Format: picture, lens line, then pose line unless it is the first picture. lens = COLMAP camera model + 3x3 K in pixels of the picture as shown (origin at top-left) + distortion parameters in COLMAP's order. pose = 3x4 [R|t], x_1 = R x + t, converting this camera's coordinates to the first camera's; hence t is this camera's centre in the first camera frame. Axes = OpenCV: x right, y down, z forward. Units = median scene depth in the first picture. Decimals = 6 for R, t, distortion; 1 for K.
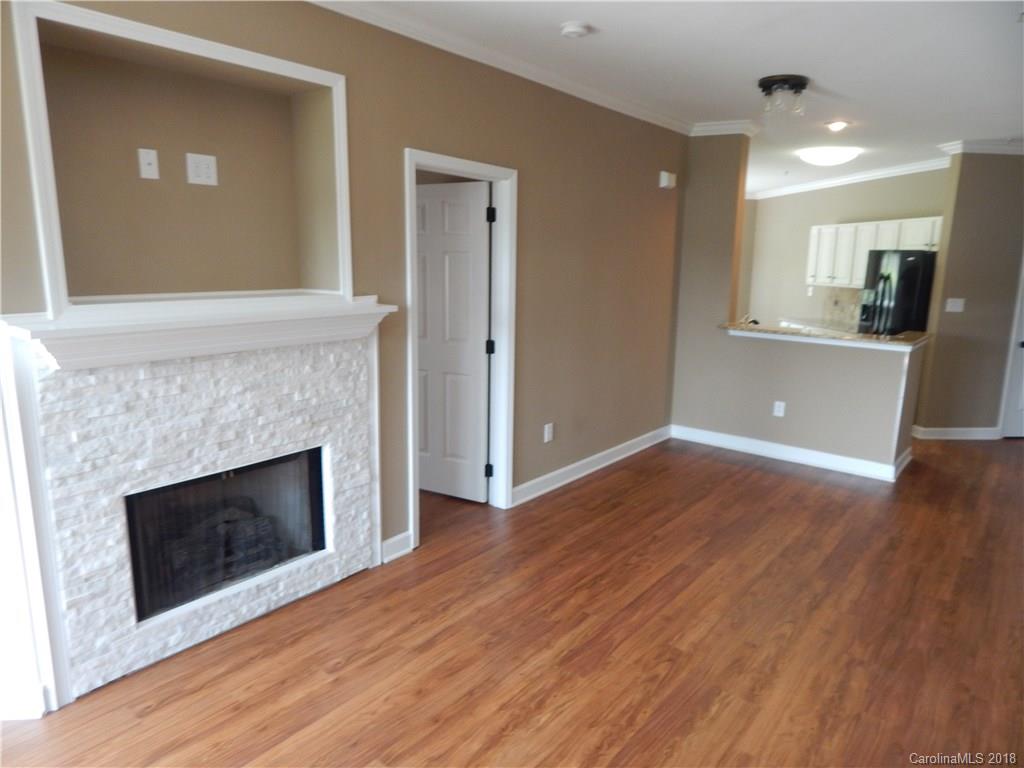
lens RADIAL K [[684.3, 0, 517.0], [0, 684.3, 383.7], [0, 0, 1]] dist [0.001150, -0.008383]
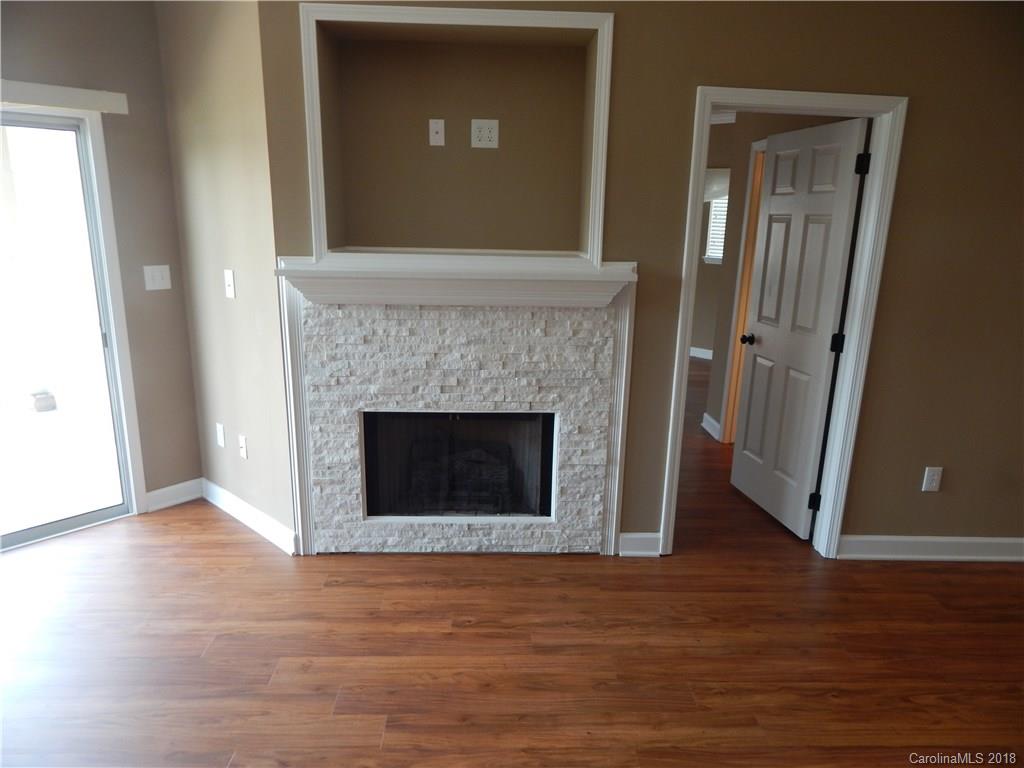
lens RADIAL K [[684.3, 0, 517.0], [0, 684.3, 383.7], [0, 0, 1]] dist [0.001150, -0.008383]
pose [[0.634697, 0.188084, -0.749523, 0.450025], [-0.154168, 0.981249, 0.115682, -0.061124], [0.757227, 0.042130, 0.651792, 0.357917]]
